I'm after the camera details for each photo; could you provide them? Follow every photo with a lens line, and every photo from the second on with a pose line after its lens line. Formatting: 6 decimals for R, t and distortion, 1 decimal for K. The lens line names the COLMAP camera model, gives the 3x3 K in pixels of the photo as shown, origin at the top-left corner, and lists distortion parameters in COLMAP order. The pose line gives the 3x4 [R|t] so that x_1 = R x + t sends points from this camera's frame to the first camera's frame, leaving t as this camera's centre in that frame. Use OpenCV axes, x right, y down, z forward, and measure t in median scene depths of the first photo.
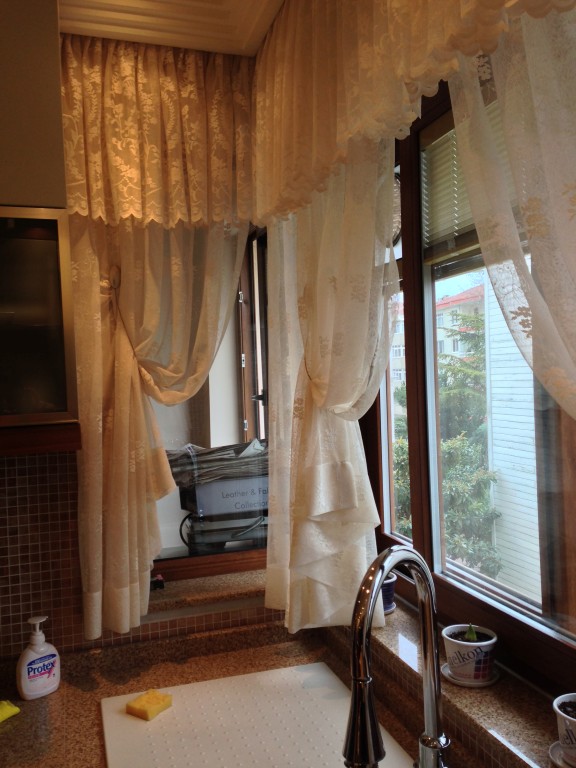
lens RADIAL K [[689.5, 0, 285.1], [0, 689.5, 396.2], [0, 0, 1]] dist [0.116449, -0.215434]
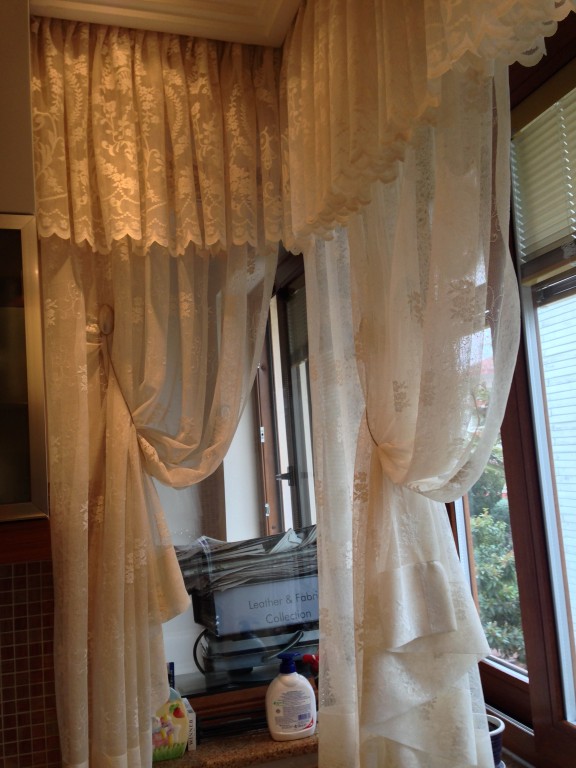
lens RADIAL K [[689.5, 0, 285.1], [0, 689.5, 396.2], [0, 0, 1]] dist [0.116449, -0.215434]
pose [[0.999465, -0.031884, -0.007227, -0.047226], [0.030819, 0.992635, -0.117161, 0.006202], [0.010910, 0.116876, 0.993087, 0.260551]]
